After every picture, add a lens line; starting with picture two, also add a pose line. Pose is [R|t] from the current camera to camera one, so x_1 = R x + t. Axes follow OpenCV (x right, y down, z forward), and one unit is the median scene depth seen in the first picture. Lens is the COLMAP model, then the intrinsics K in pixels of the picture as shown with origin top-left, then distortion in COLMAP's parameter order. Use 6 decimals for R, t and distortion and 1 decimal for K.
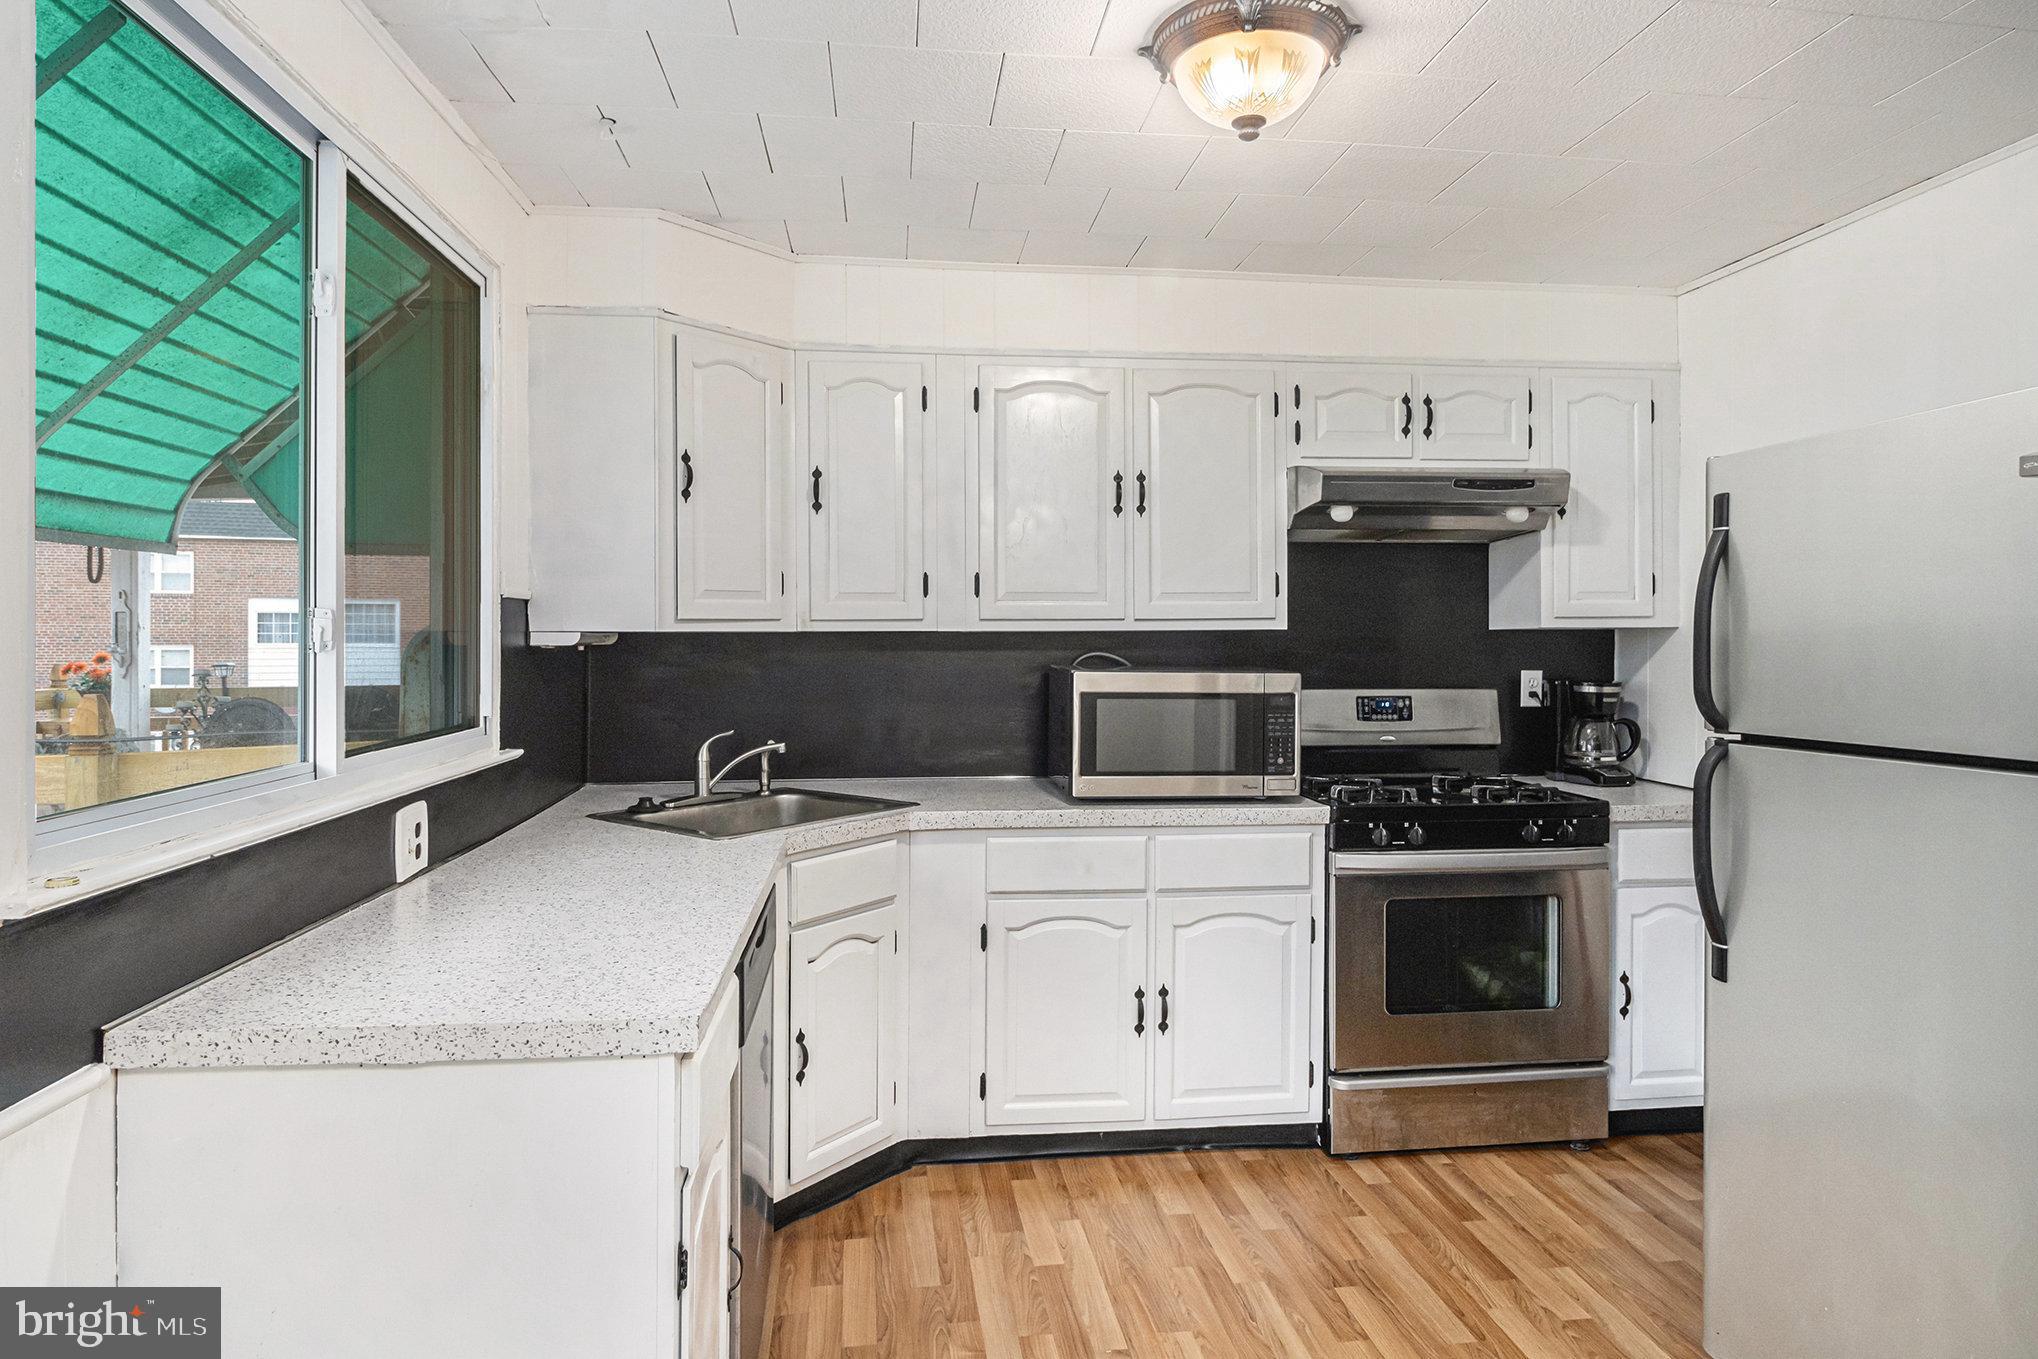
lens RADIAL K [[1203.5, 0, 1014.6], [0, 1203.5, 631.2], [0, 0, 1]] dist [0.006307, -0.002223]
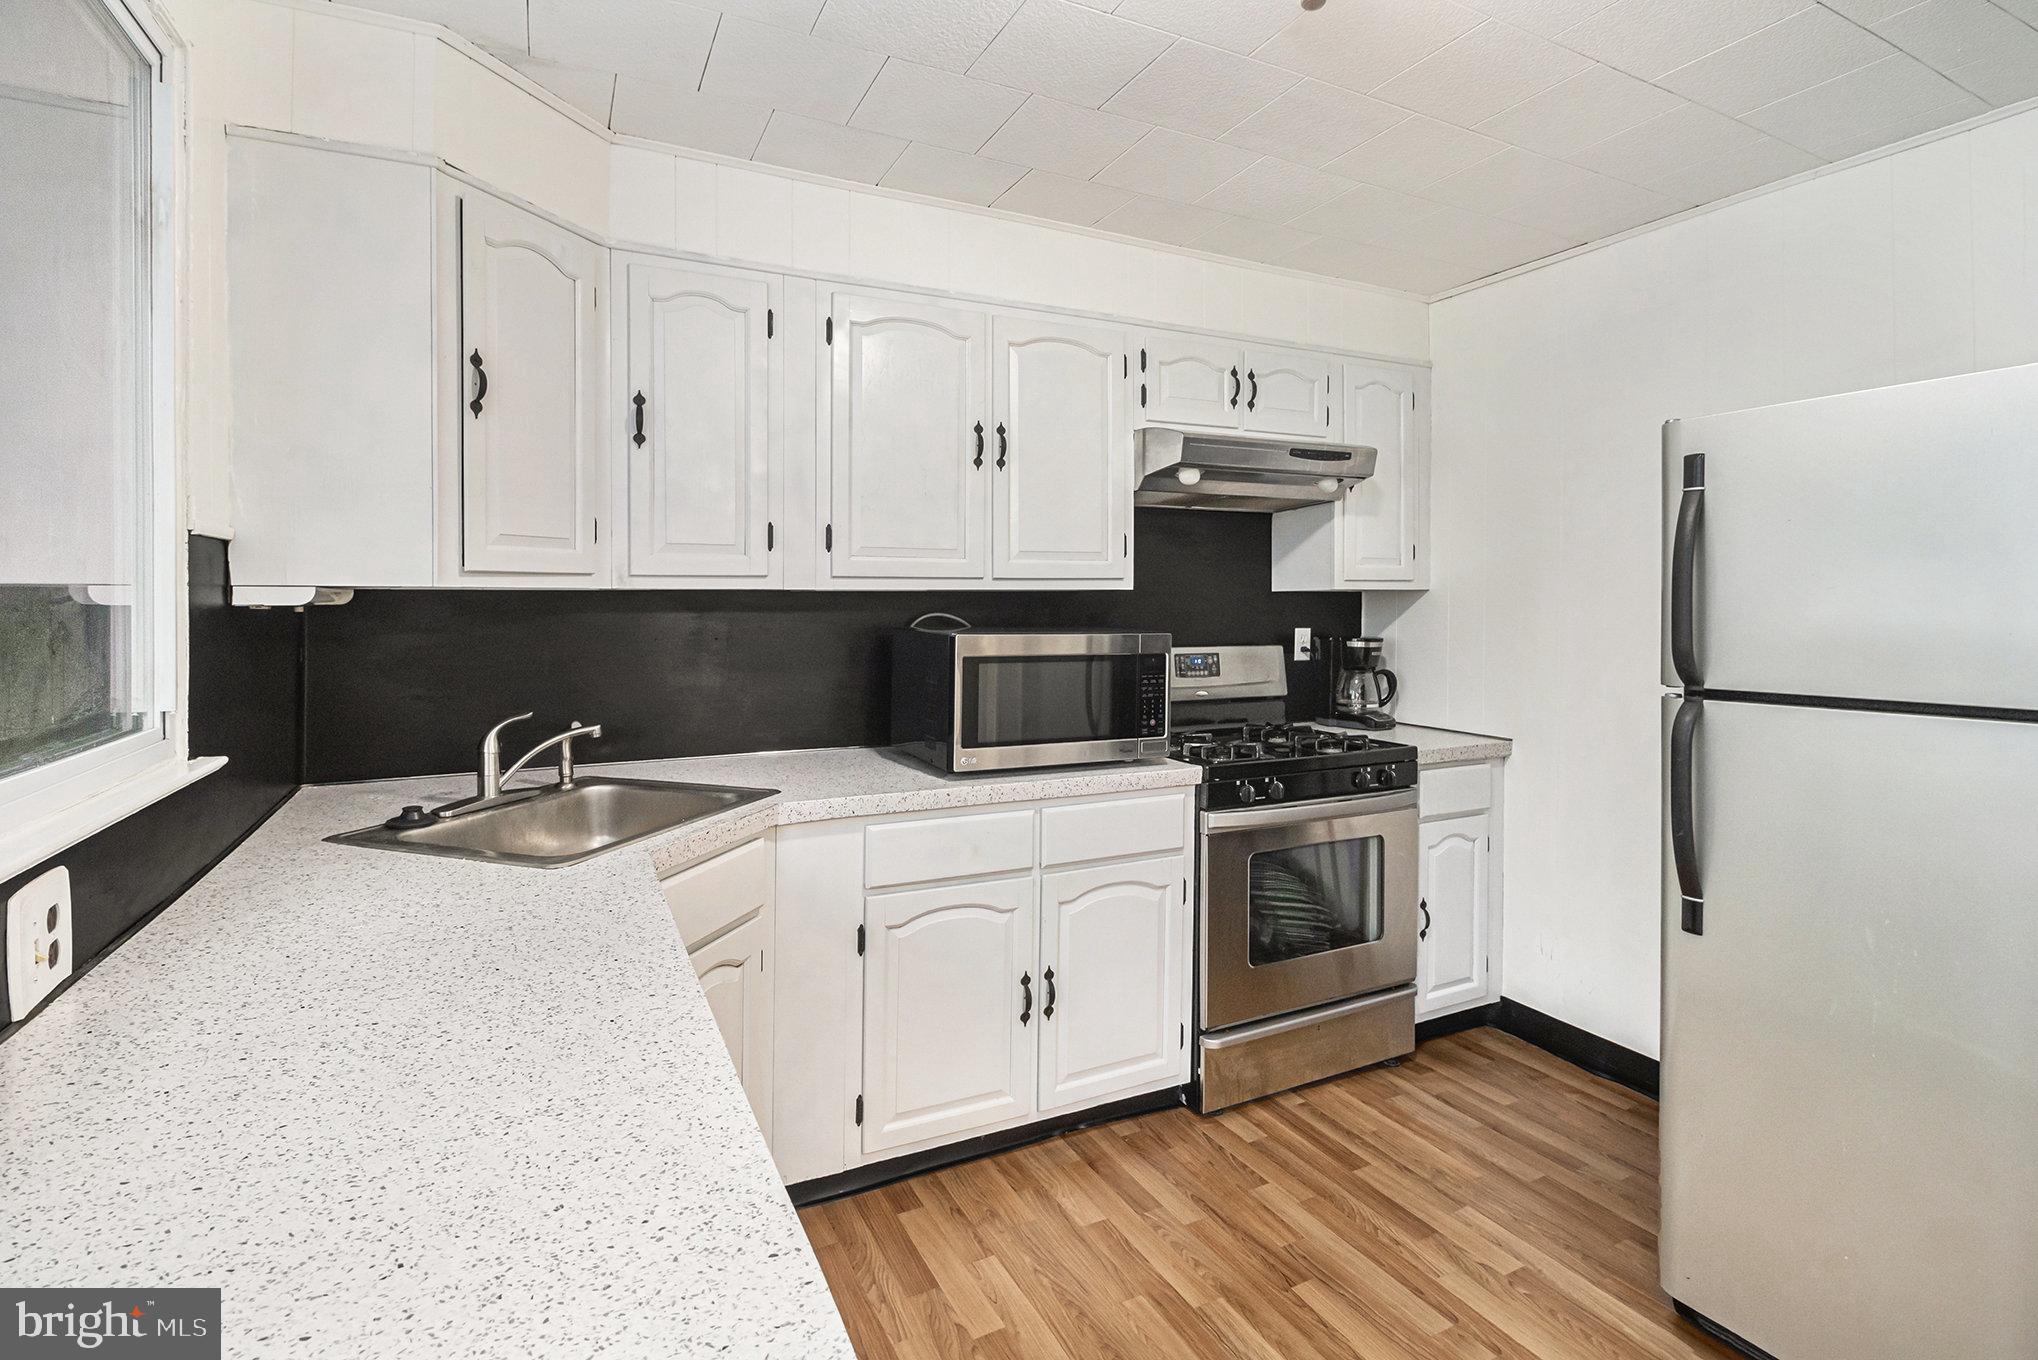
lens RADIAL K [[987.6, 0, 1033.5], [0, 987.6, 597.4], [0, 0, 1]] dist [0.003944, -0.007030]
pose [[0.938210, 0.002843, 0.346055, -0.153106], [-0.003341, 0.999994, 0.000841, 0.004945], [-0.346051, -0.001945, 0.938214, 0.278179]]
